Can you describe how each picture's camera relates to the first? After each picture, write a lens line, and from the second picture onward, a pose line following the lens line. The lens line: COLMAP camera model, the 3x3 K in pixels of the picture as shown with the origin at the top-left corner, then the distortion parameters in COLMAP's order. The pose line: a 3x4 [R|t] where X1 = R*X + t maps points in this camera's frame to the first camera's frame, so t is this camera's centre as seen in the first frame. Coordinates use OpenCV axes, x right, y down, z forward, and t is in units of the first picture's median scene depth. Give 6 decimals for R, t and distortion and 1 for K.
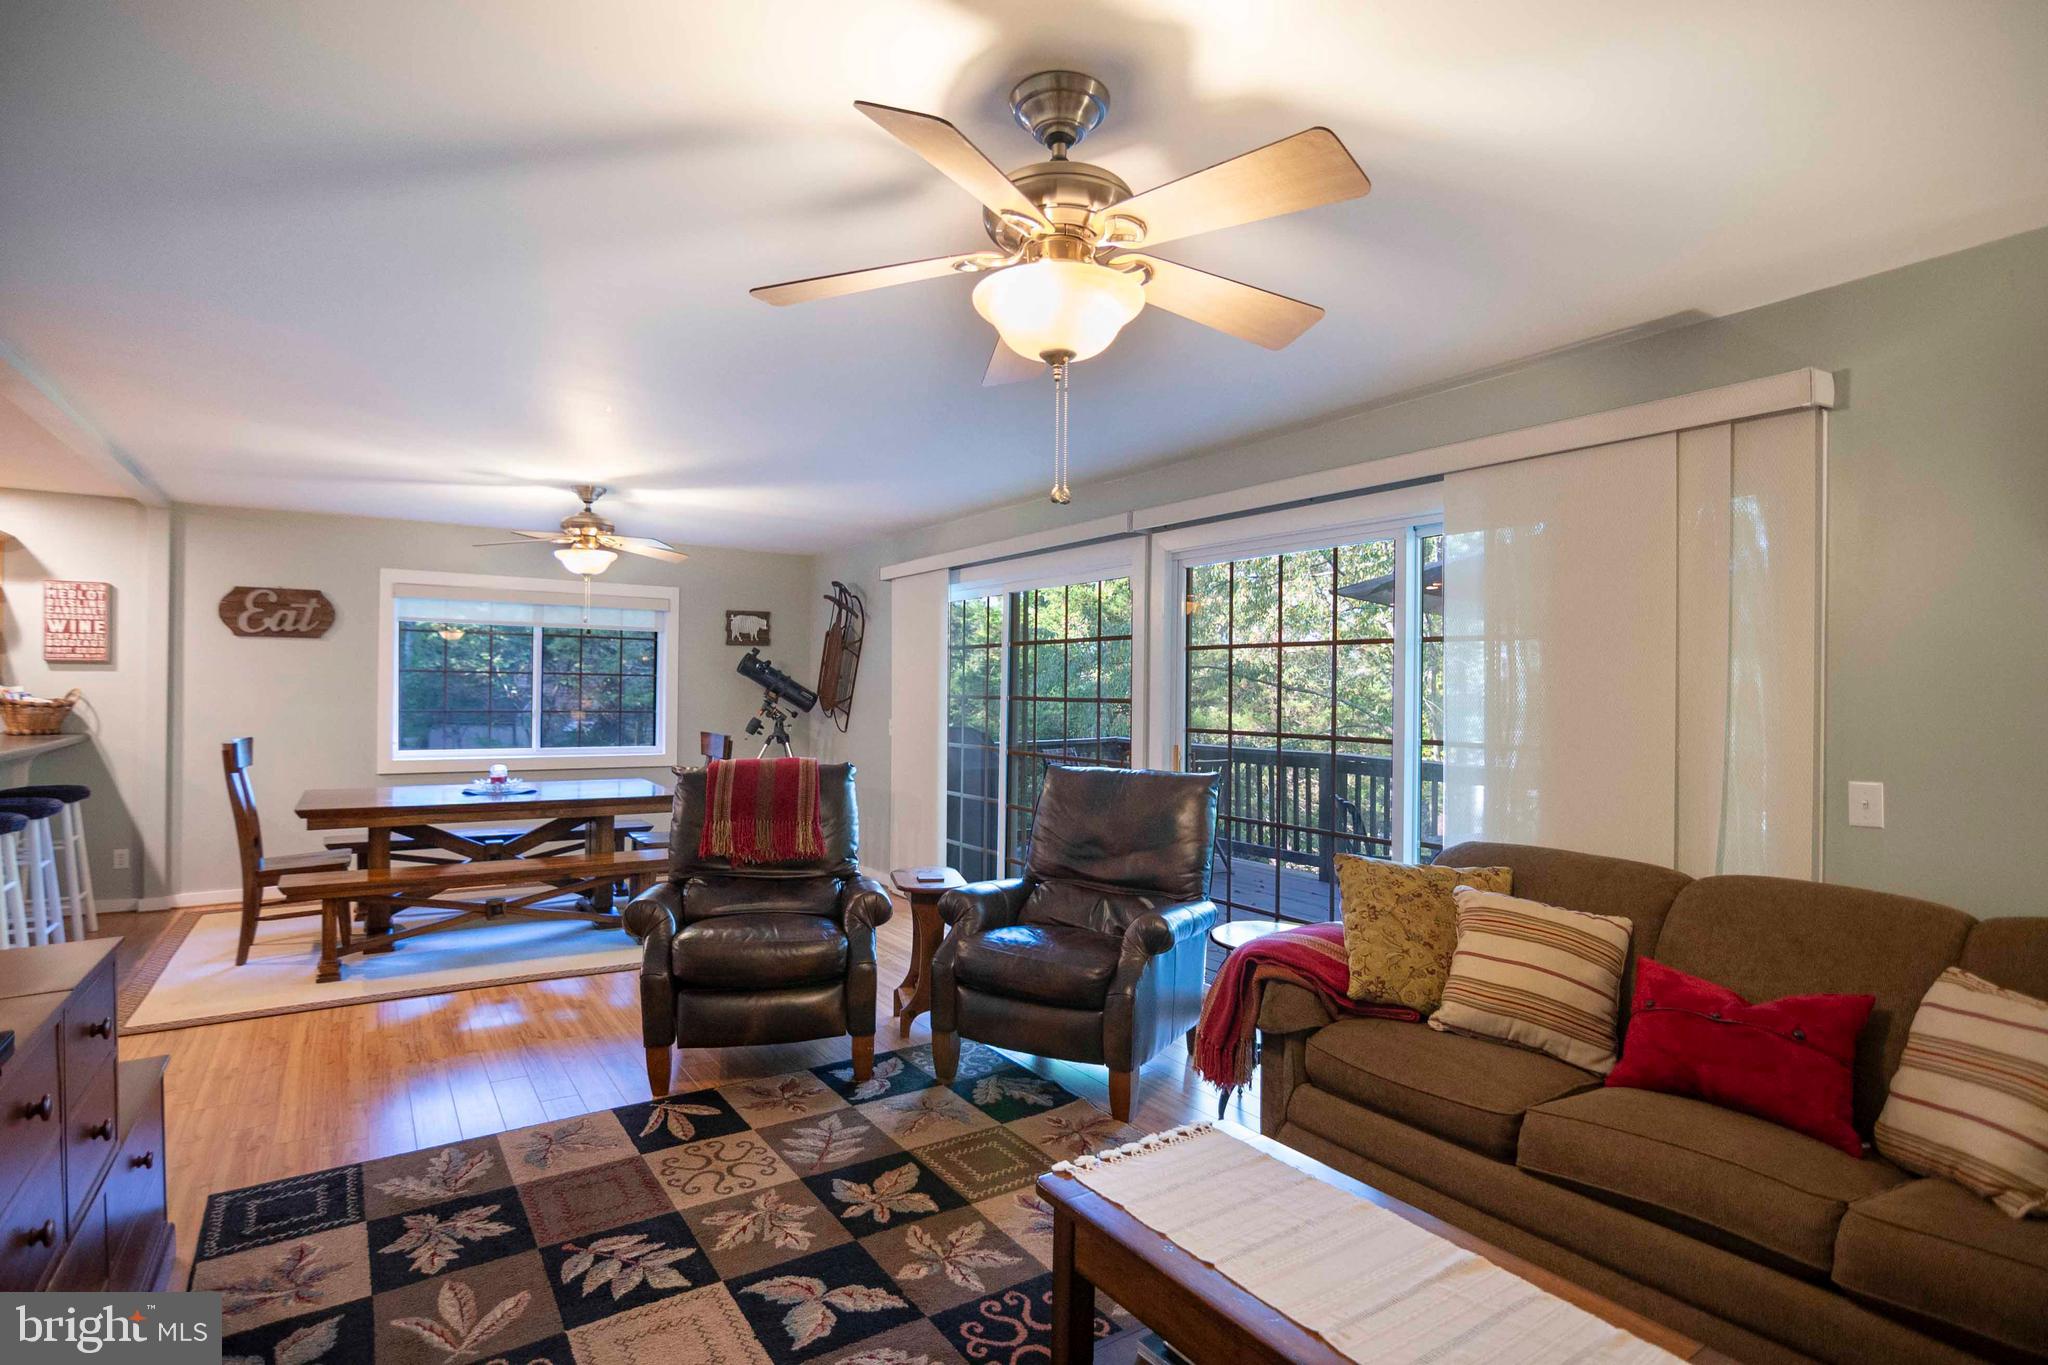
lens RADIAL K [[1009.9, 0, 1017.0], [0, 1009.9, 687.8], [0, 0, 1]] dist [-0.031329, 0.010076]
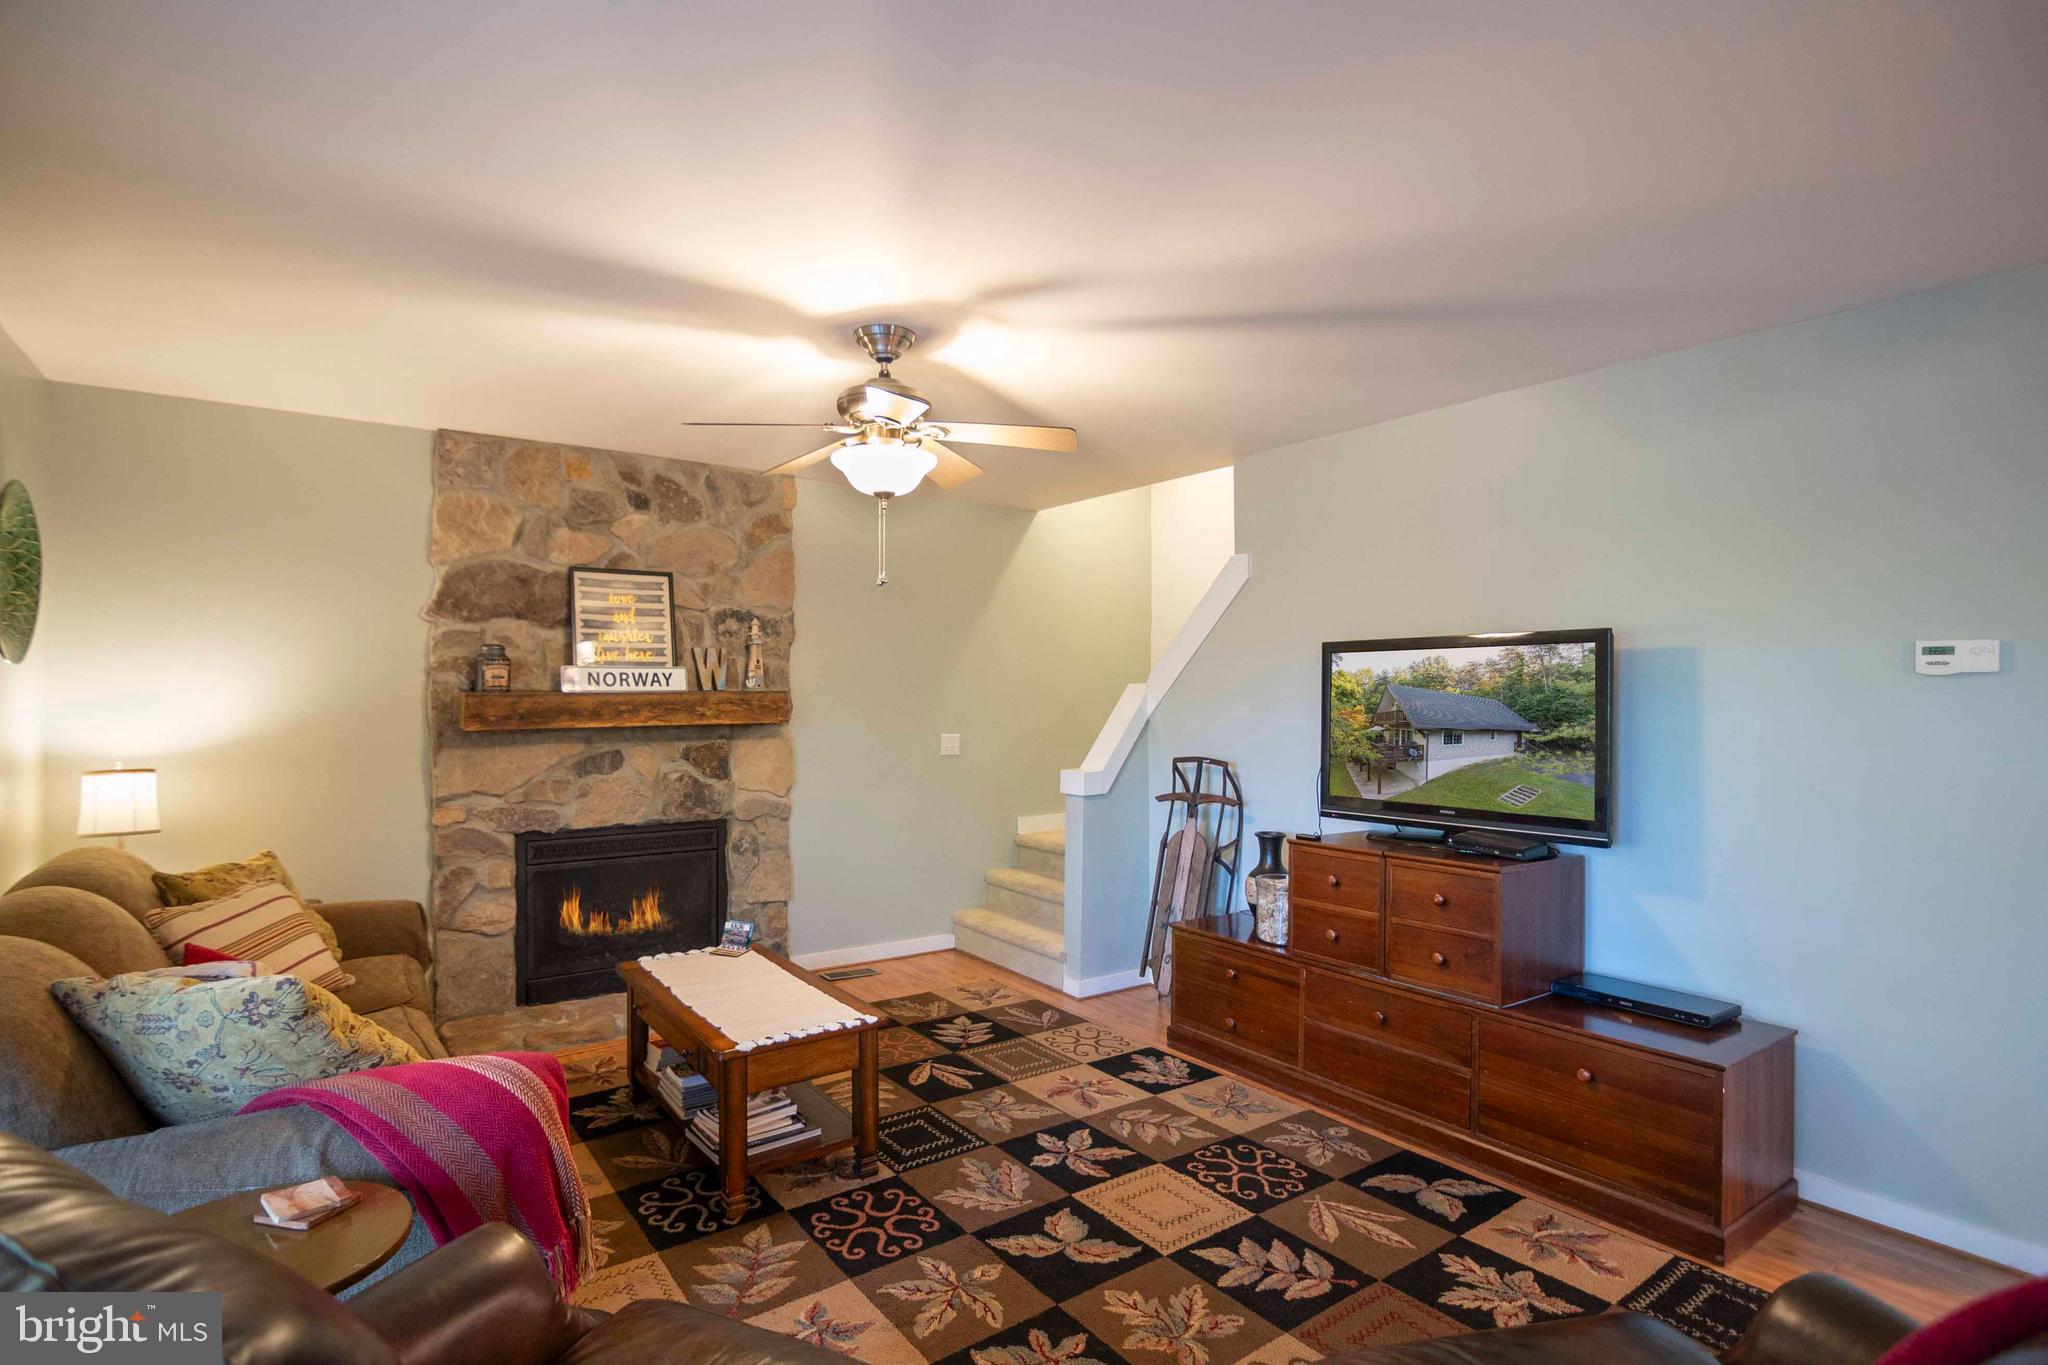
lens RADIAL K [[1009.9, 0, 1015.4], [0, 1009.9, 689.8], [0, 0, 1]] dist [-0.031329, 0.010076]
pose [[-0.999292, -0.008946, -0.036536, -0.063548], [-0.008759, 0.999948, -0.005265, -0.001506], [0.036581, -0.004941, -0.999318, 1.431291]]
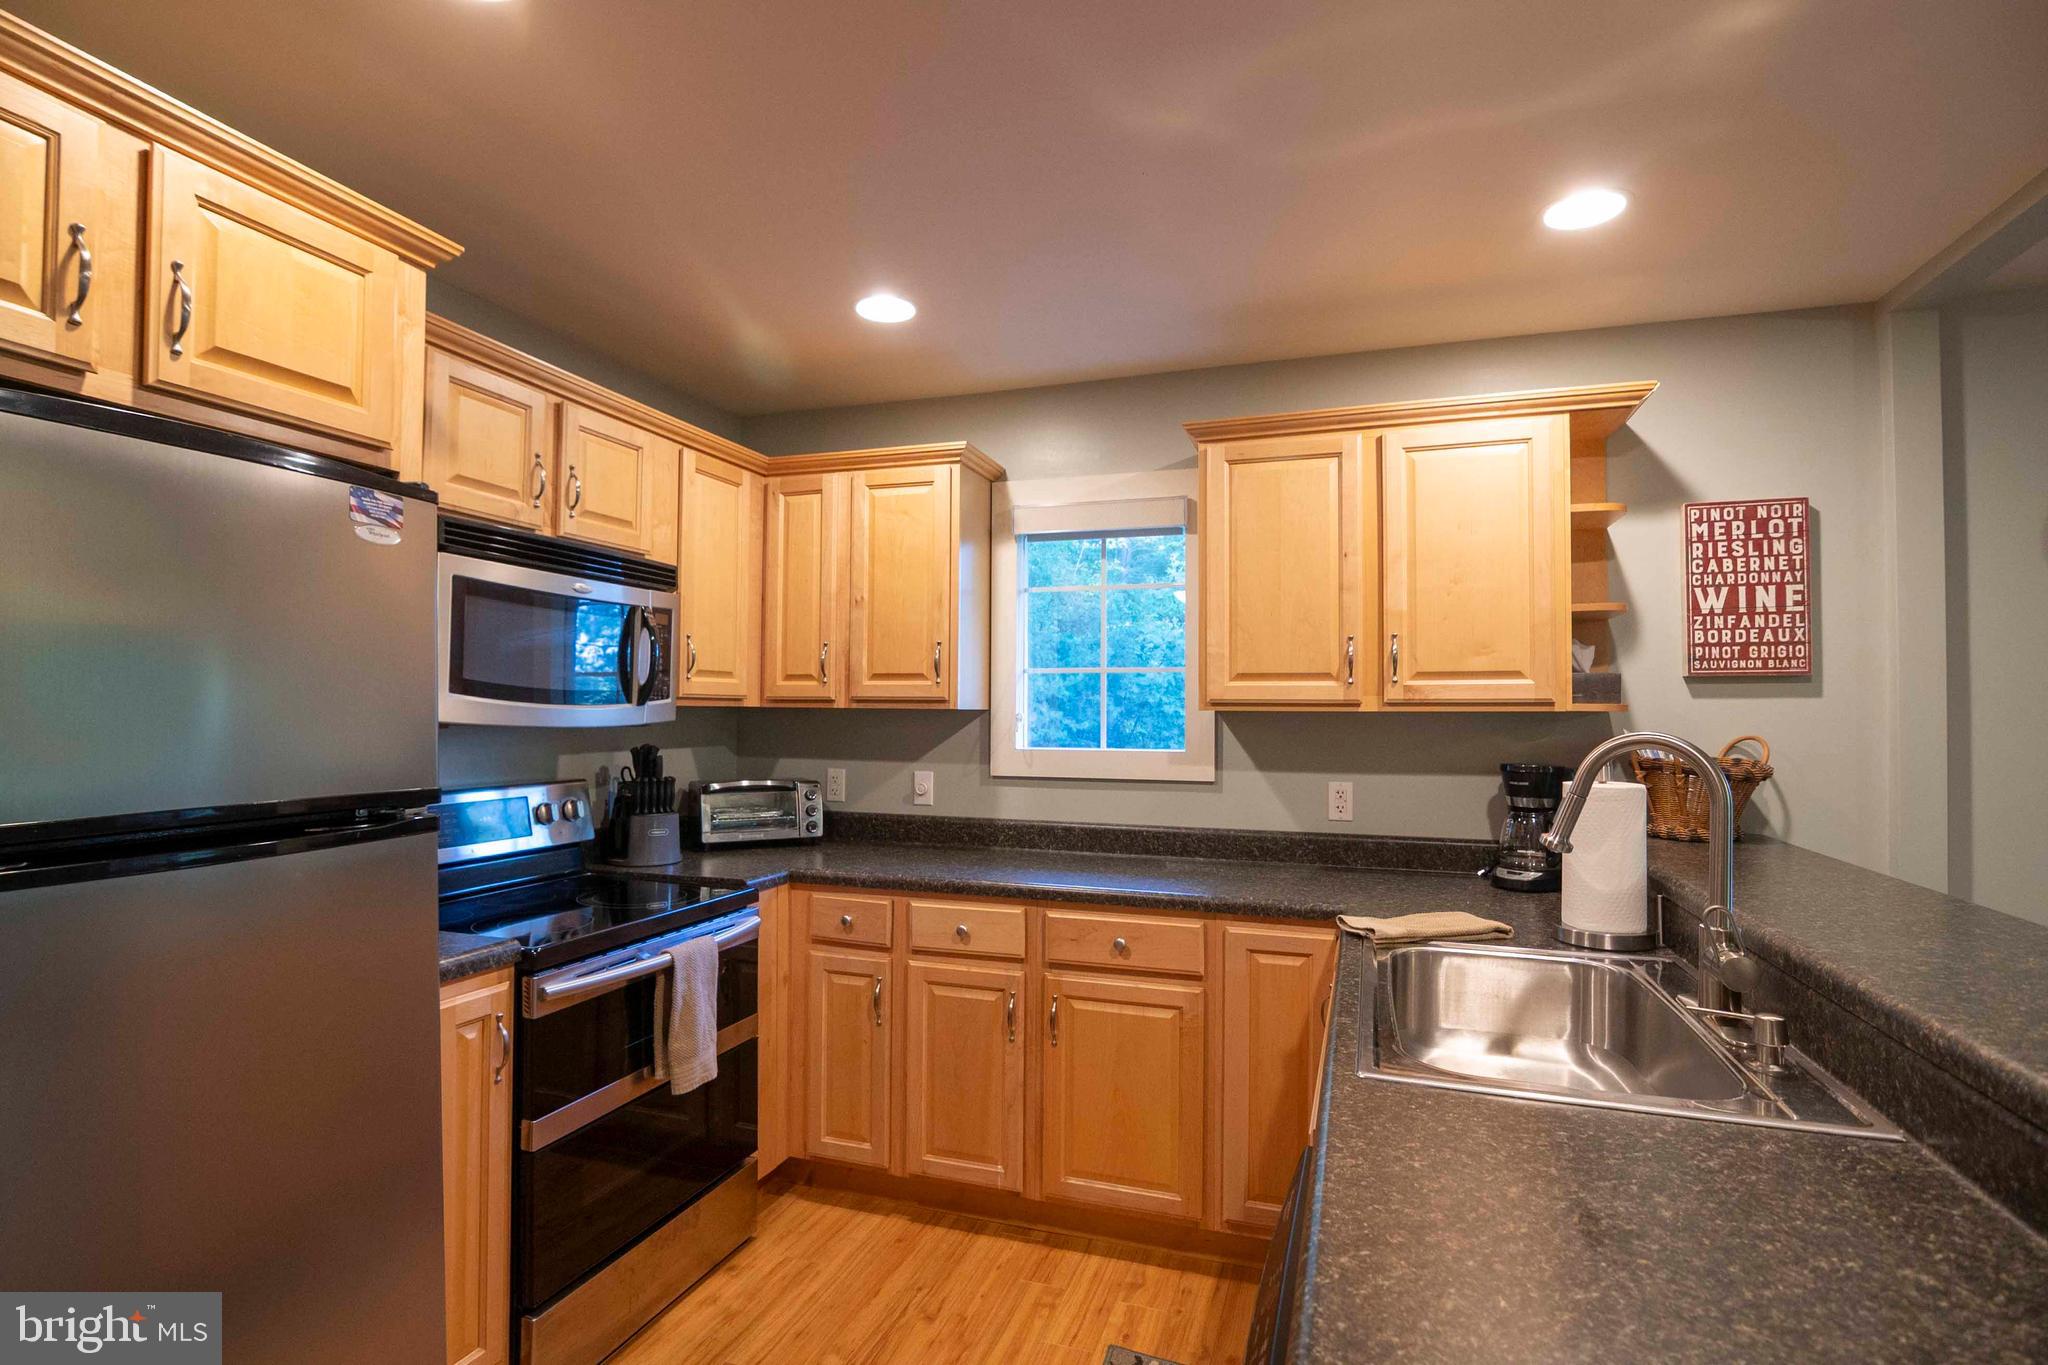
lens RADIAL K [[1009.9, 0, 1012.9], [0, 1009.9, 691.7], [0, 0, 1]] dist [-0.031329, 0.010076]
pose [[0.603620, -0.024142, -0.796907, -1.363142], [0.001398, 0.999572, -0.029223, -0.011813], [0.797271, 0.016525, 0.603395, 0.786070]]
